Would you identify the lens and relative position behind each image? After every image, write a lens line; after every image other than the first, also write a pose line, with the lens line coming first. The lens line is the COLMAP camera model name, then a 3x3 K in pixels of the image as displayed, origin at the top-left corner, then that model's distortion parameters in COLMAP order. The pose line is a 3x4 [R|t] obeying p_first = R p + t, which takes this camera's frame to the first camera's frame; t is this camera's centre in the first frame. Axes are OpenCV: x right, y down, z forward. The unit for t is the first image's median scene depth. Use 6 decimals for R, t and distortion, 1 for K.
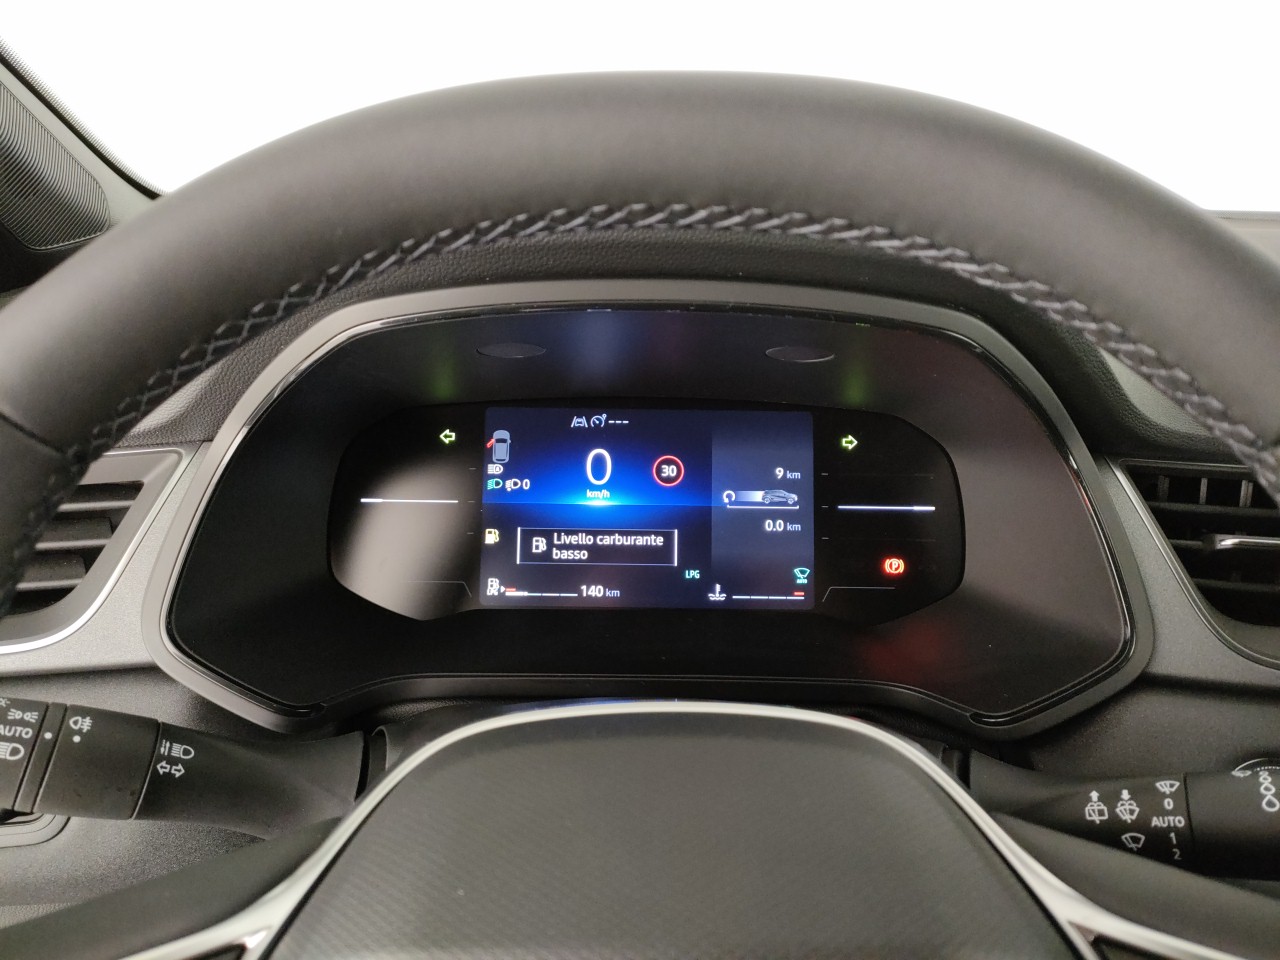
lens RADIAL K [[890.6, 0, 636.2], [0, 890.6, 481.0], [0, 0, 1]] dist [-0.011485, -0.001081]
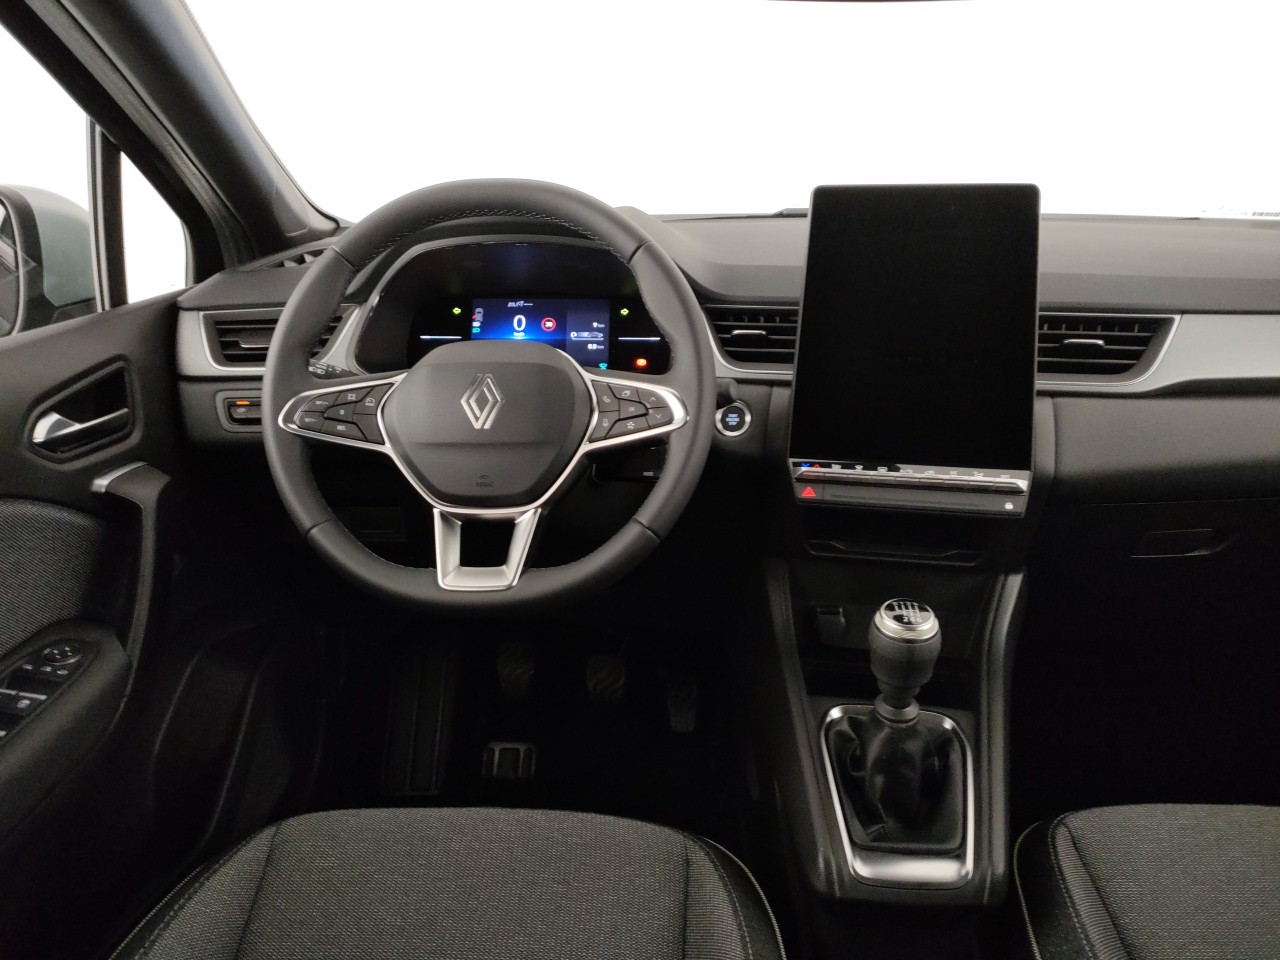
lens RADIAL K [[890.6, 0, 643.6], [0, 890.6, 481.1], [0, 0, 1]] dist [-0.011485, -0.001081]
pose [[0.998535, -0.000360, -0.054112, 0.419271], [-0.000852, 0.999749, -0.022374, 0.461478], [0.054106, 0.022388, 0.998284, -1.354985]]
